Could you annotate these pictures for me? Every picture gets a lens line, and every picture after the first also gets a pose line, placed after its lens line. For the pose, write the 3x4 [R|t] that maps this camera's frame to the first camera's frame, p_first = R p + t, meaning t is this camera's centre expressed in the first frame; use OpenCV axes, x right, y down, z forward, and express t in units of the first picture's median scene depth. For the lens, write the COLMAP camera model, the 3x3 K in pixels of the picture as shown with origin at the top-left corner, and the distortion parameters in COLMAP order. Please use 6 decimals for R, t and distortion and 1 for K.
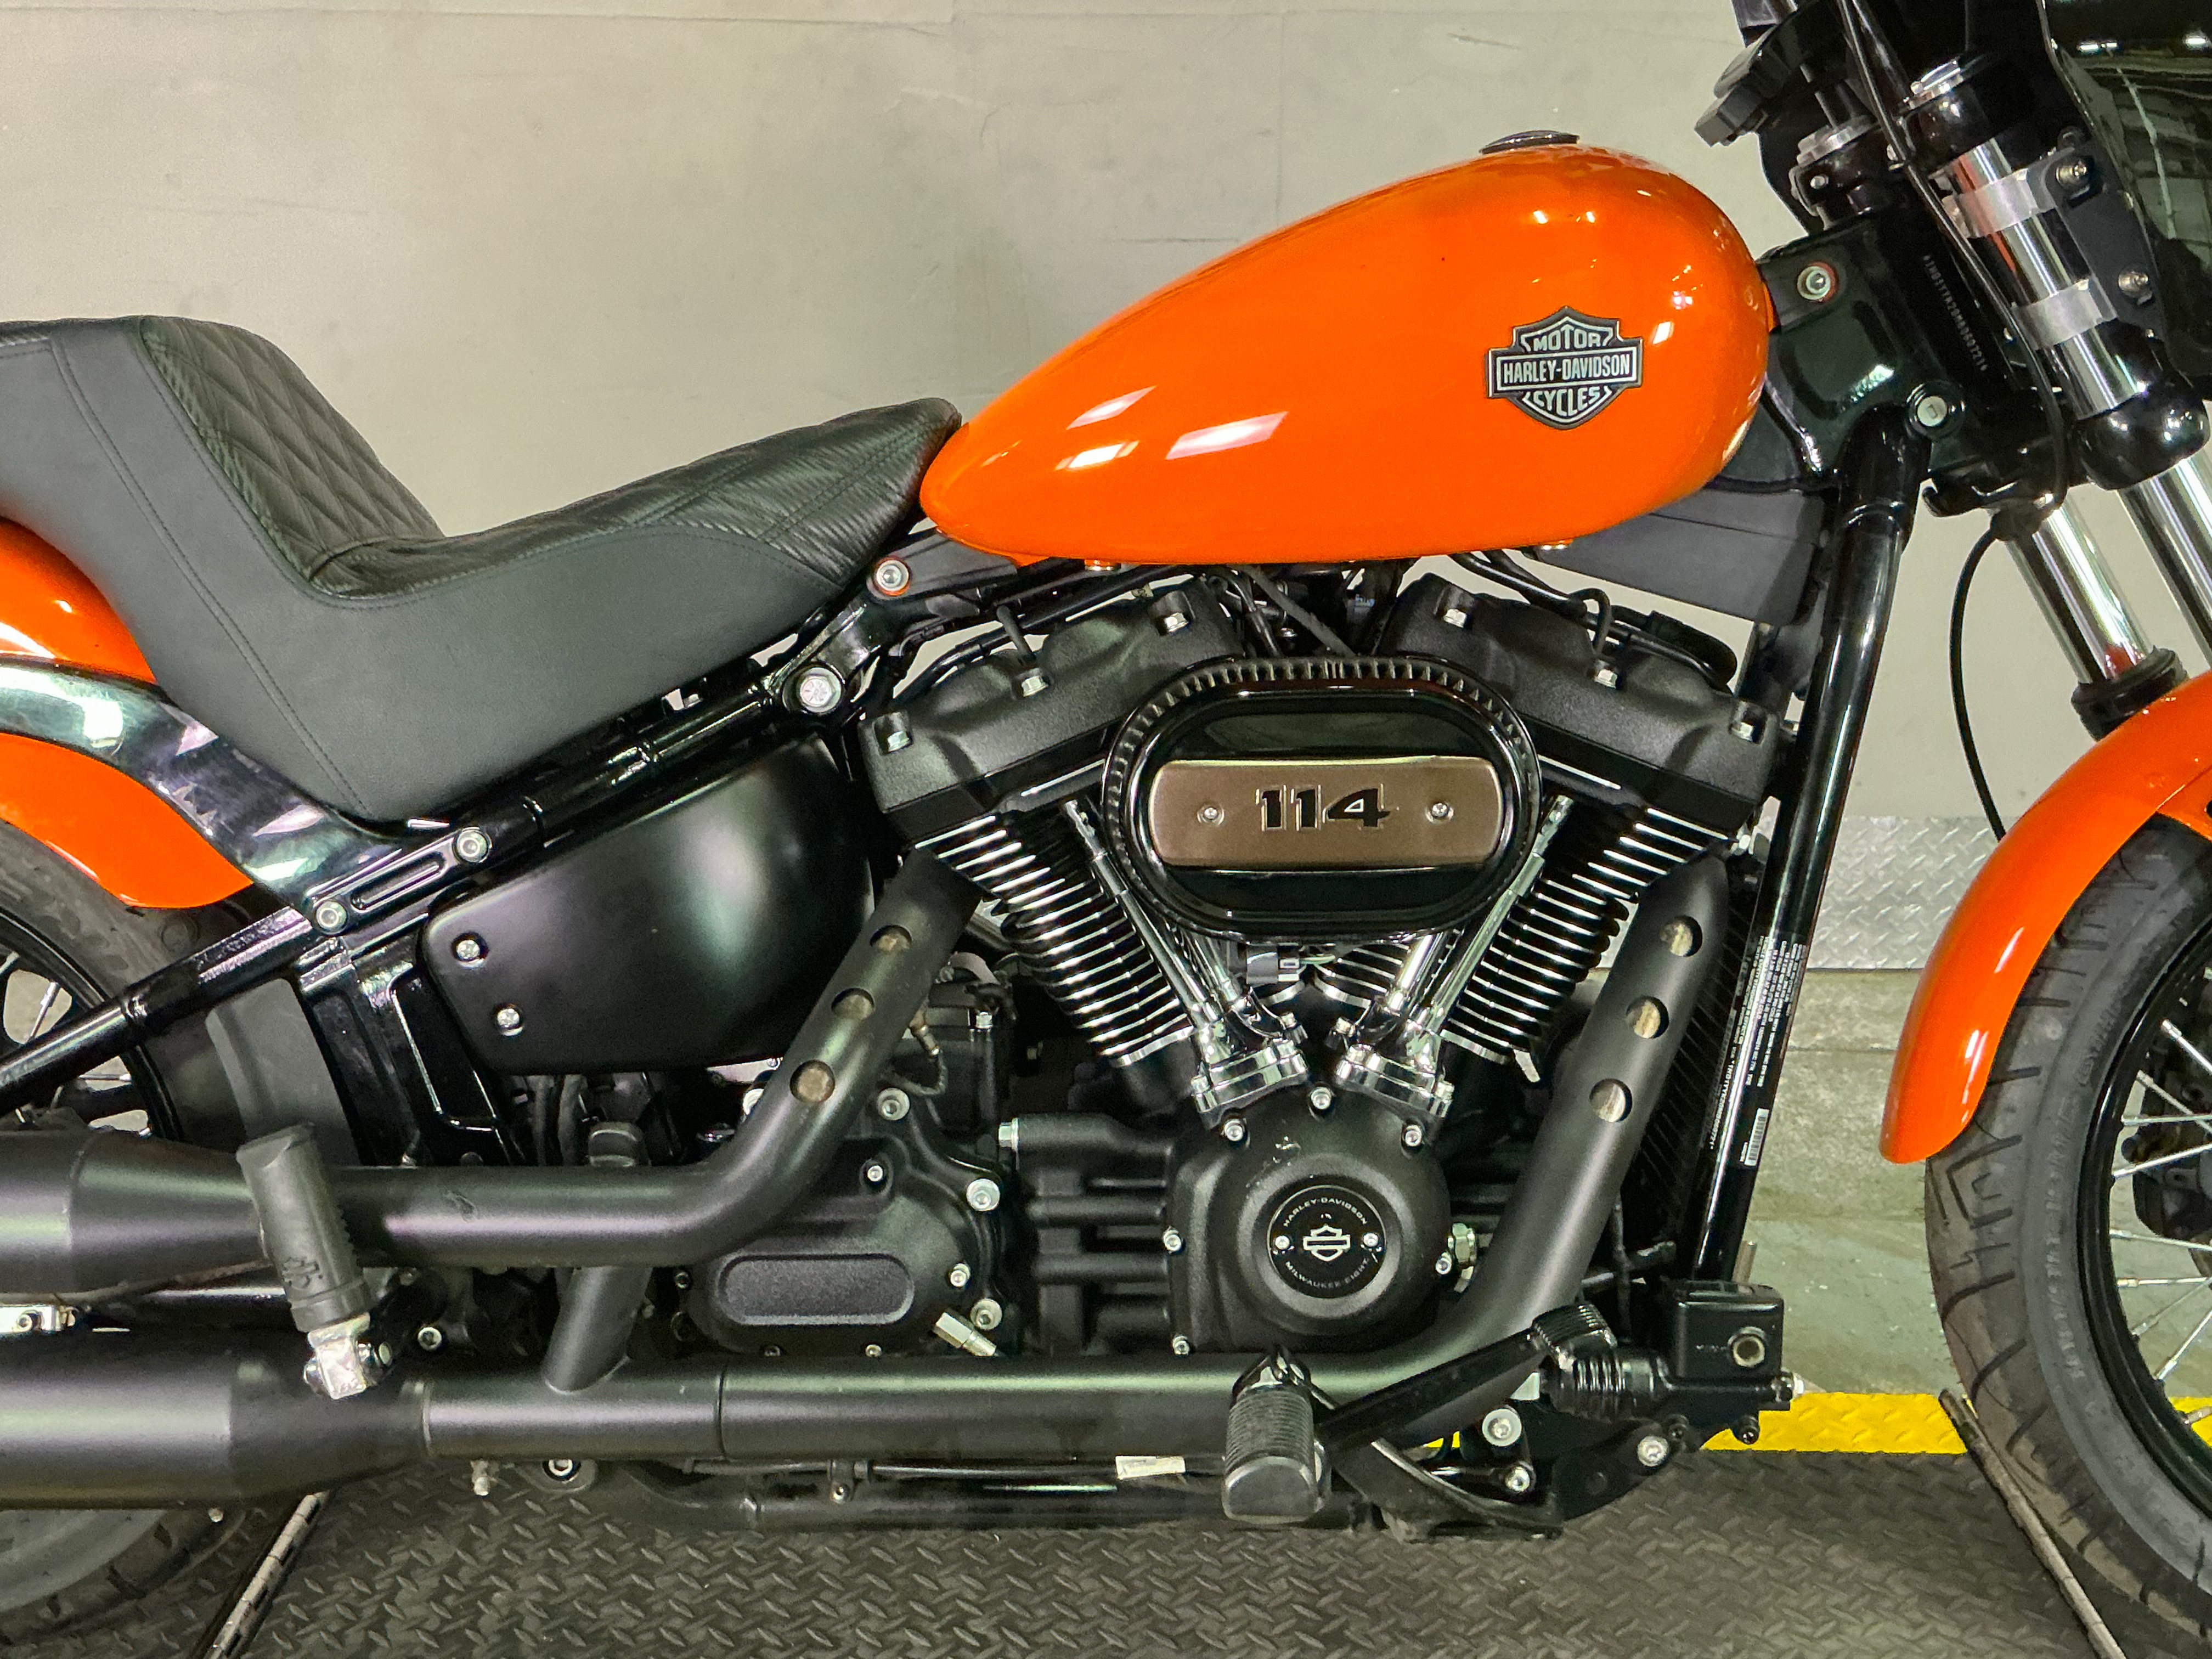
lens RADIAL K [[2100.4, 0, 1106.4], [0, 2100.4, 789.8], [0, 0, 1]] dist [0.033751, 0.000000]
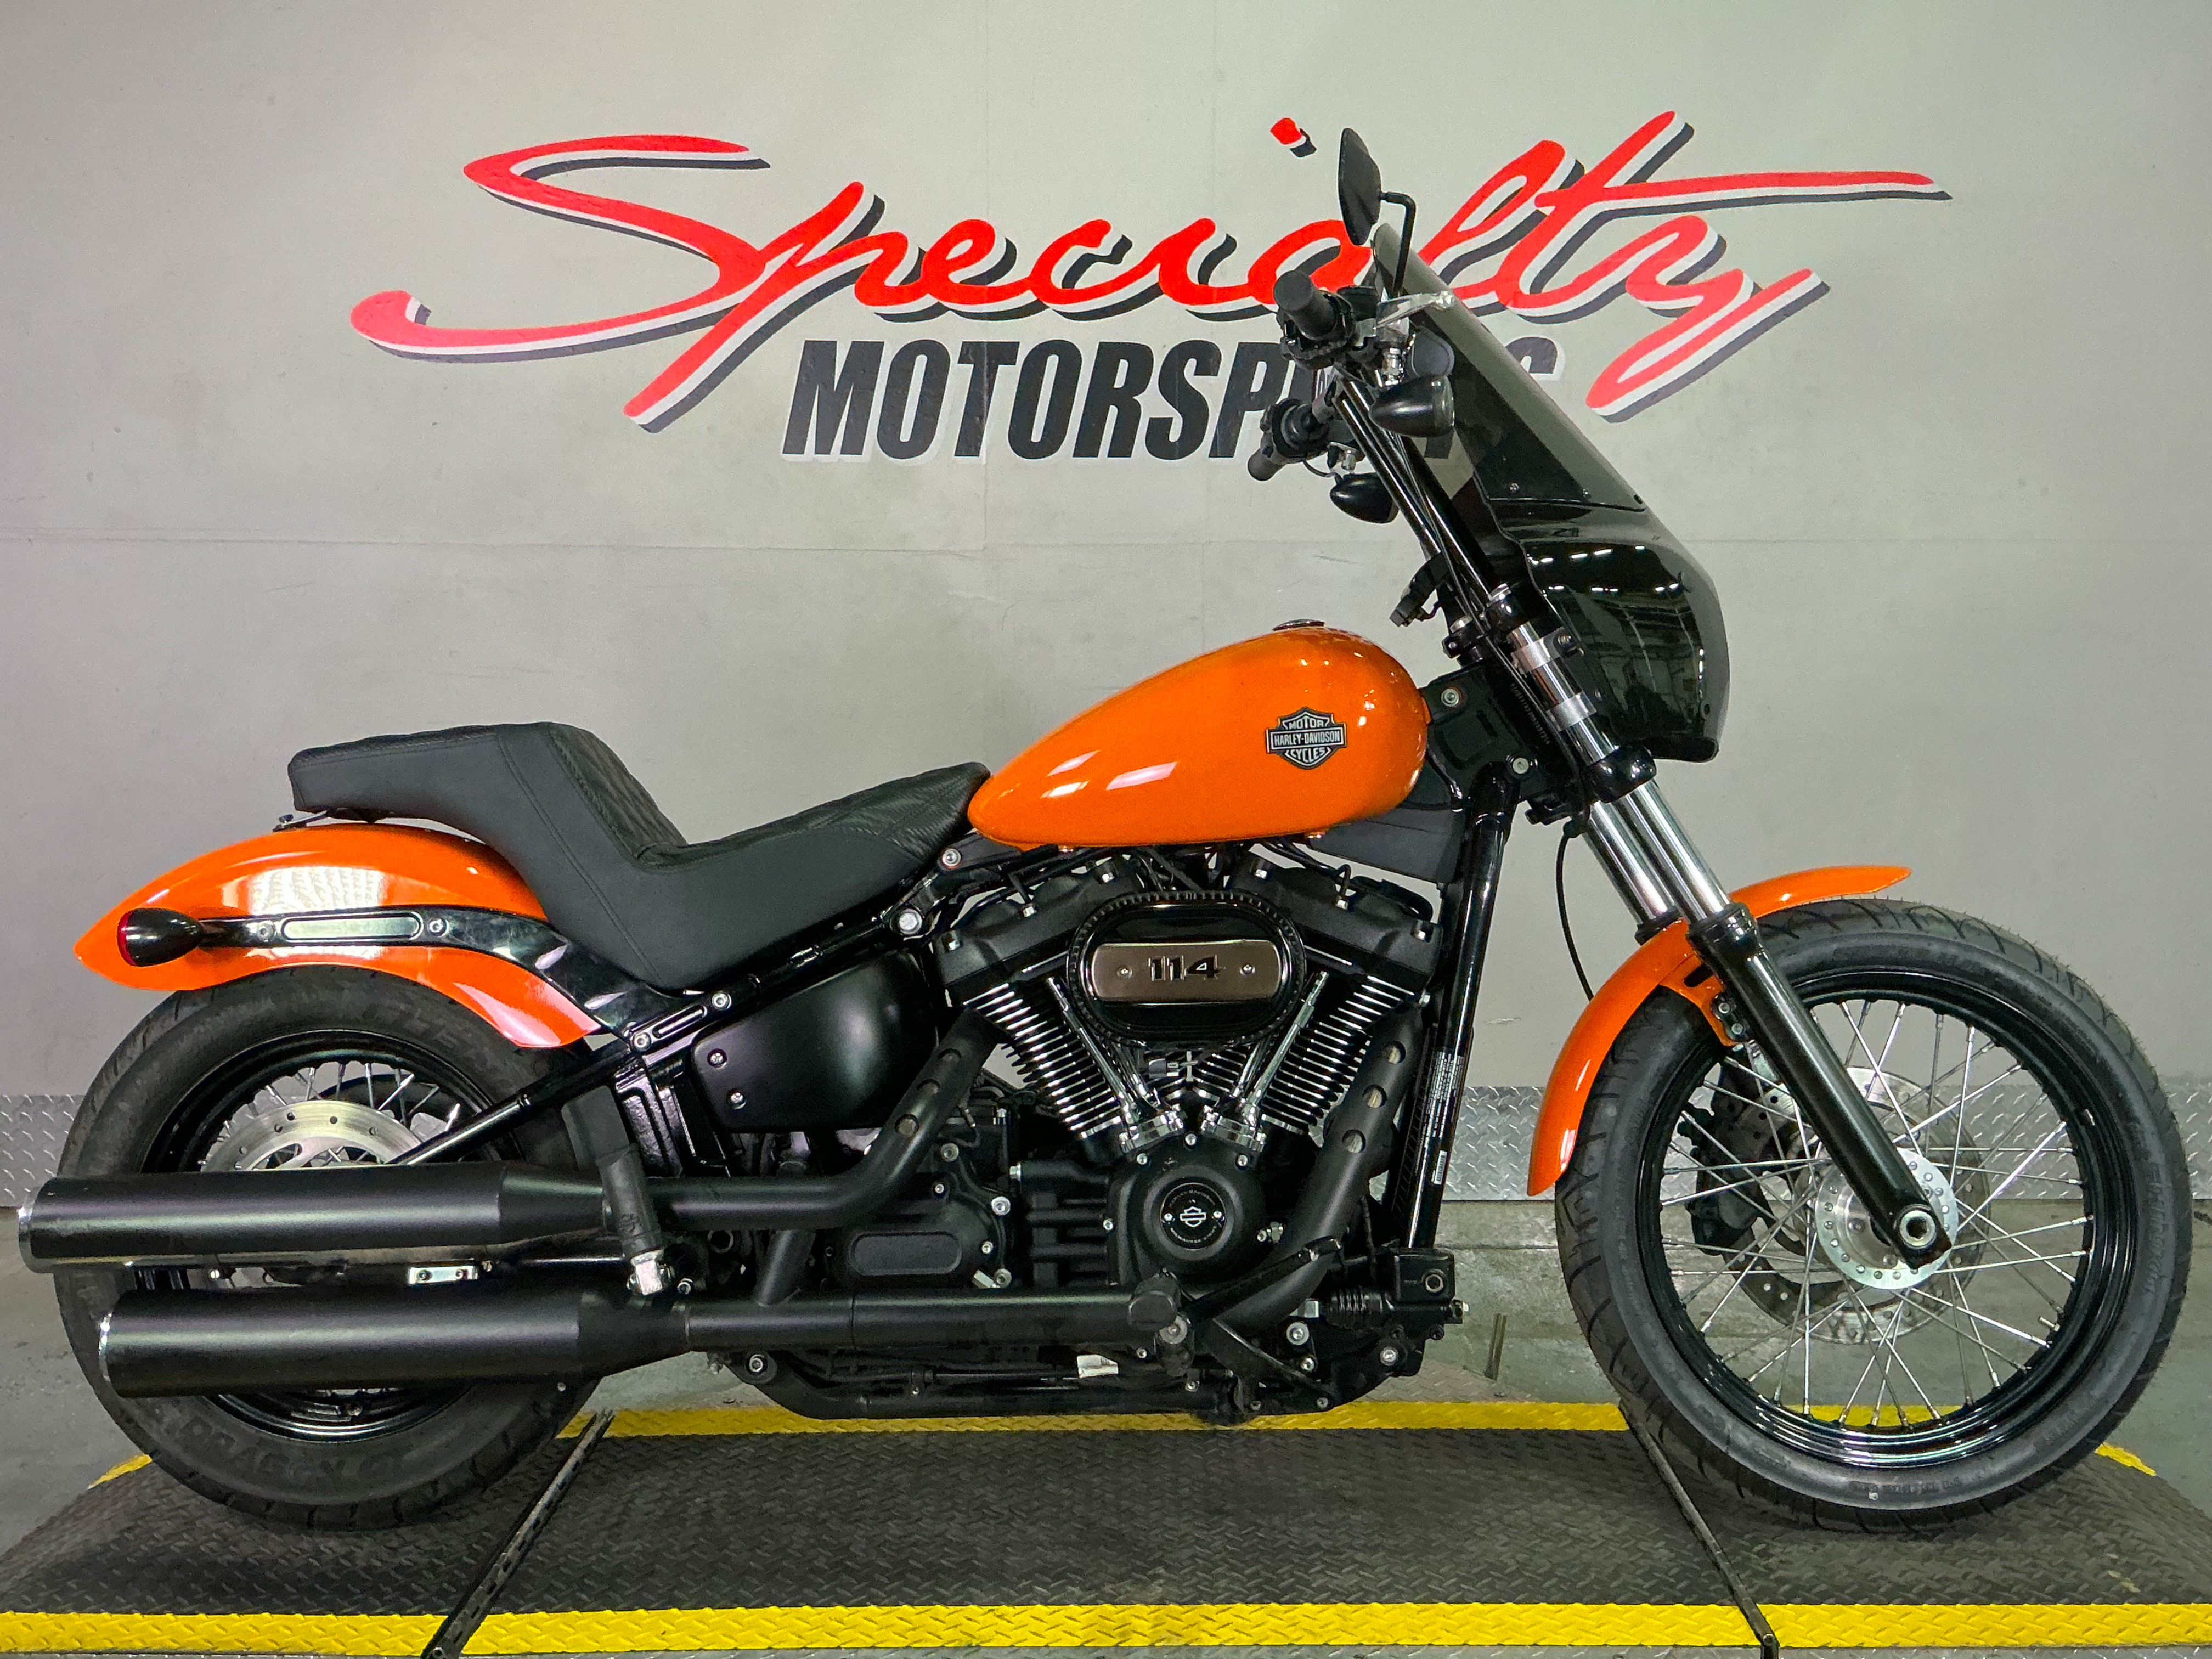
lens RADIAL K [[2061.1, 0, 1115.1], [0, 2061.1, 849.6], [0, 0, 1]] dist [0.015054, 0.000000]
pose [[0.999974, -0.006771, -0.002282, 0.042698], [0.006226, 0.982403, -0.186671, 0.225482], [0.003505, 0.186652, 0.982420, -0.747245]]
